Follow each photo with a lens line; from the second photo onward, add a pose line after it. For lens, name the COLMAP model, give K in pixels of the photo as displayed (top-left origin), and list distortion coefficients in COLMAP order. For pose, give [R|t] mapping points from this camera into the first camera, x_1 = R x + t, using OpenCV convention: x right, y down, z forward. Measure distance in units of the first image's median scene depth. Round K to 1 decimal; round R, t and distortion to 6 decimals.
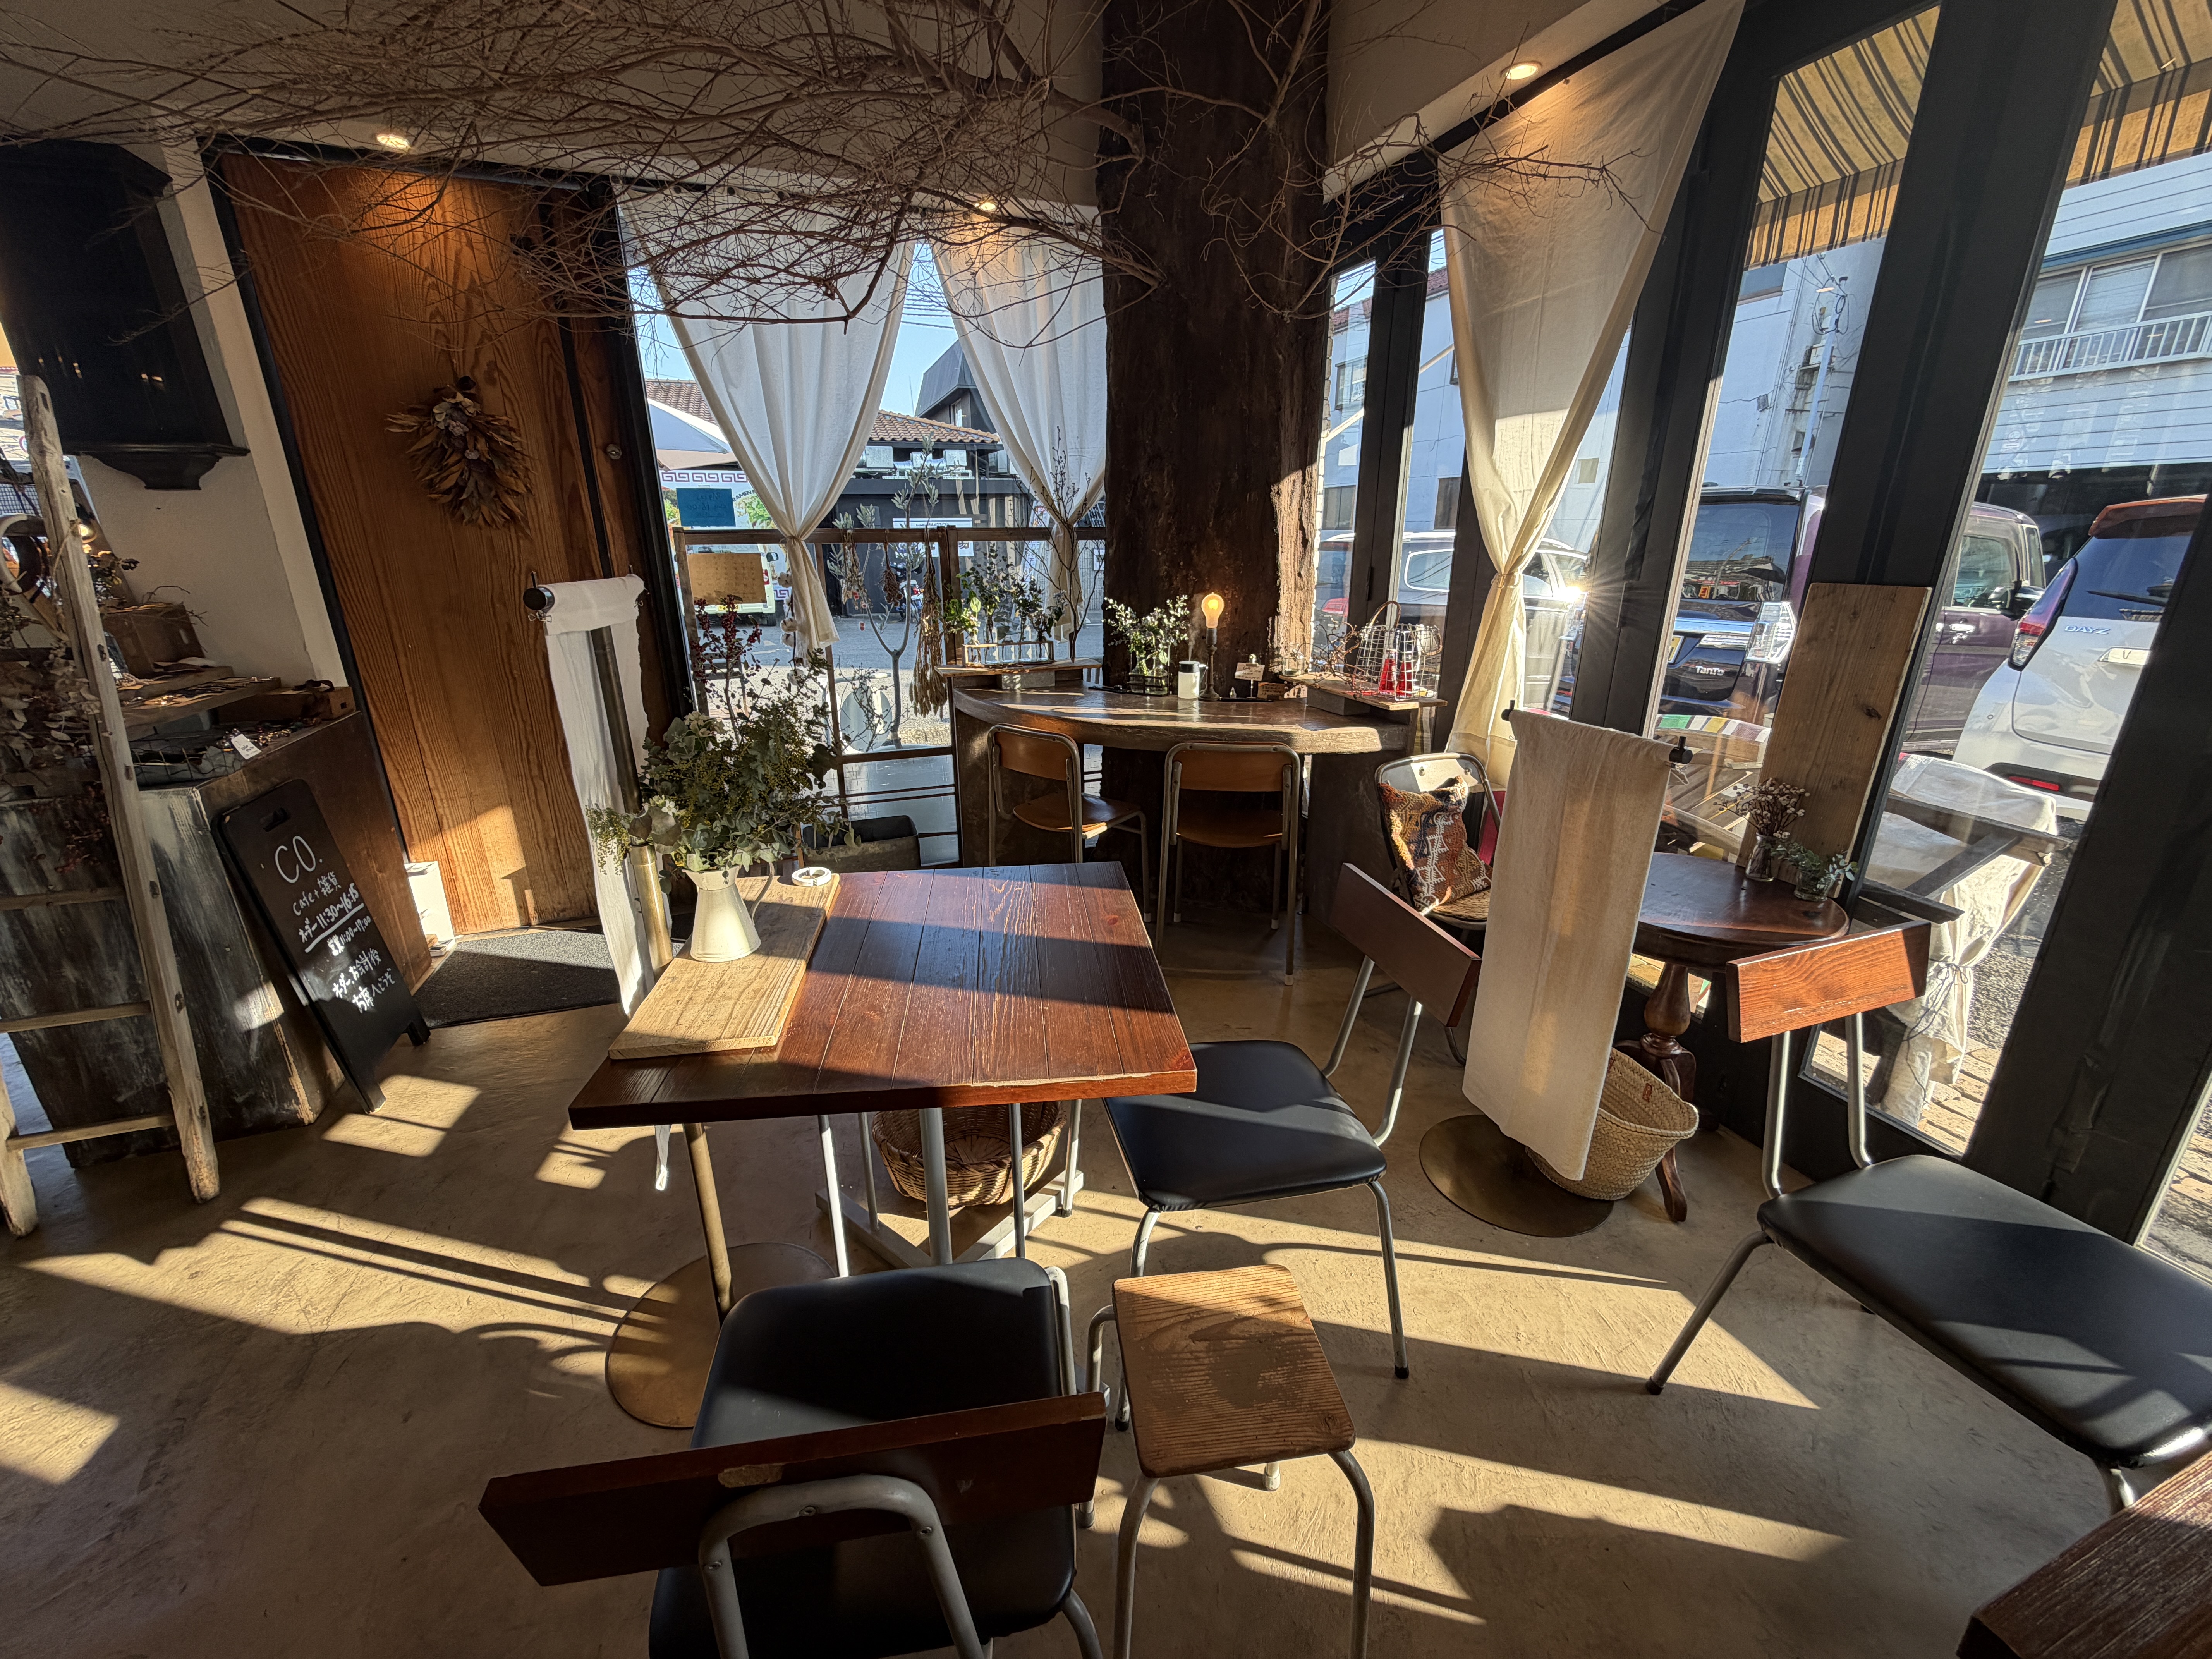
lens RADIAL K [[884.9, 0, 1106.0], [0, 884.9, 829.5], [0, 0, 1]] dist [-0.028868, 0.000005]
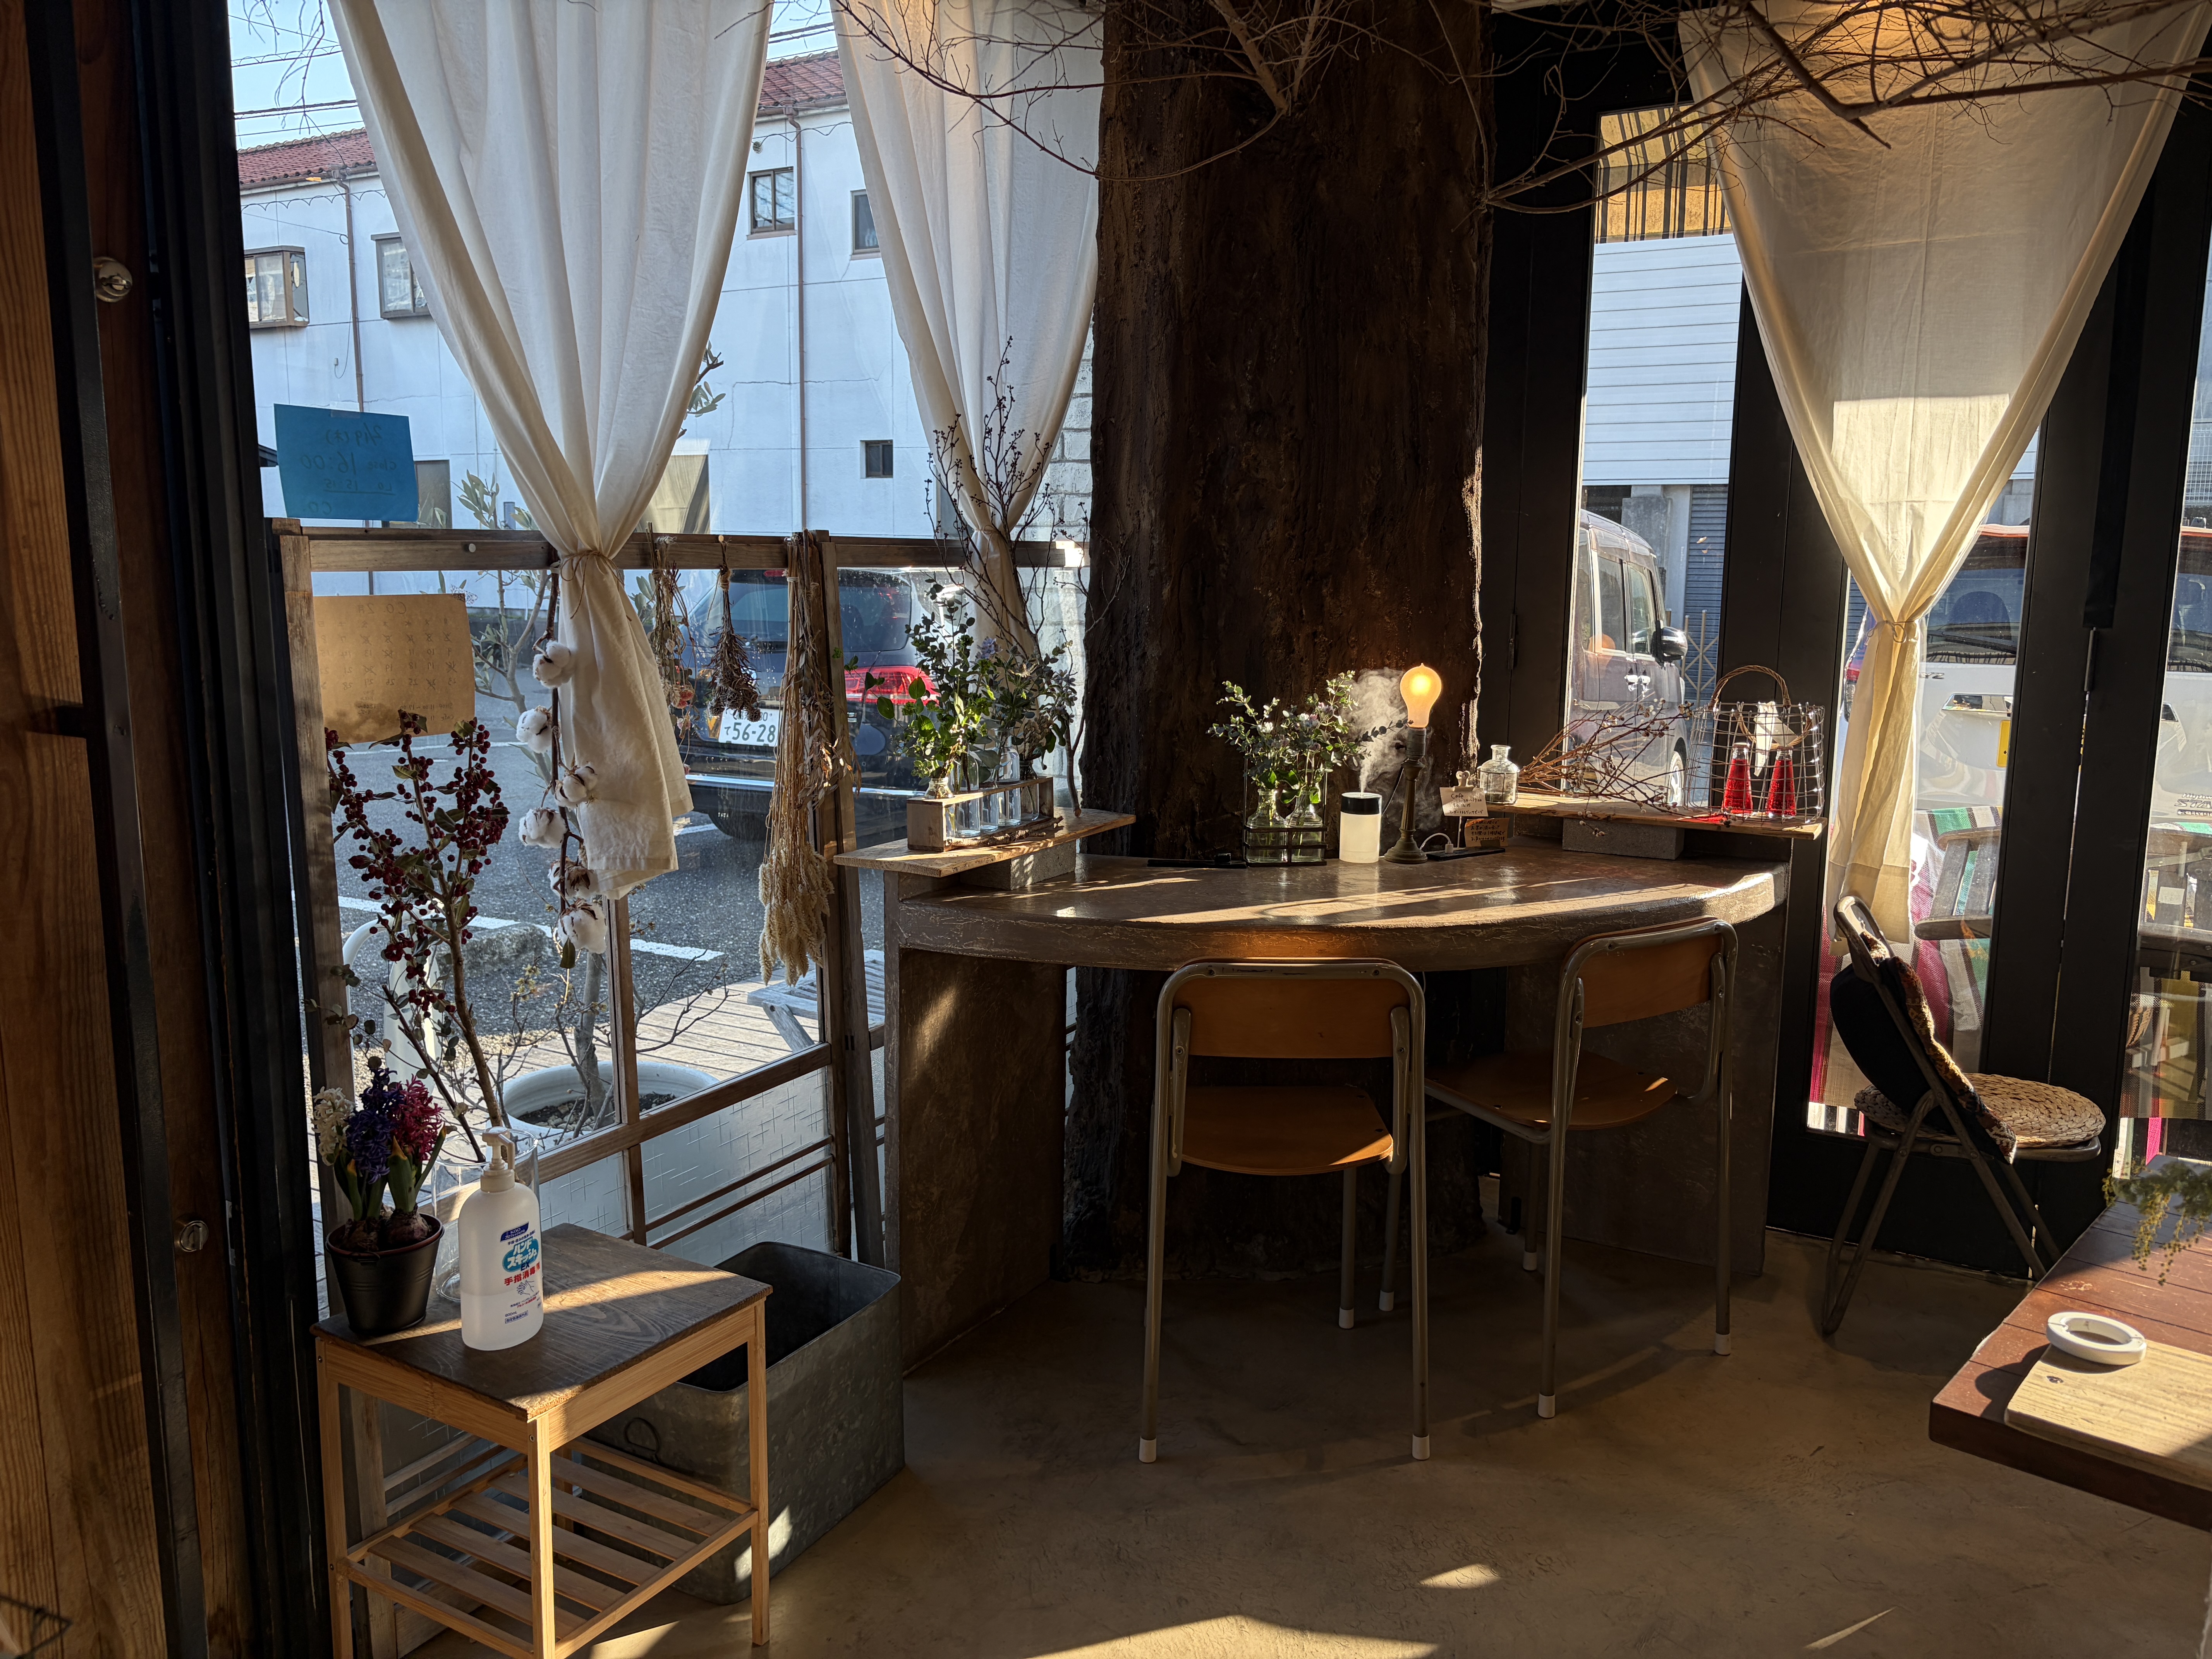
lens RADIAL K [[1709.5, 0, 1183.4], [0, 1709.5, 831.1], [0, 0, 1]] dist [-0.057853, -0.007283]
pose [[0.767037, -0.086025, 0.635810, -0.635569], [0.195416, 0.975211, -0.103803, -0.086843], [-0.611119, 0.203868, 0.764834, 0.306349]]
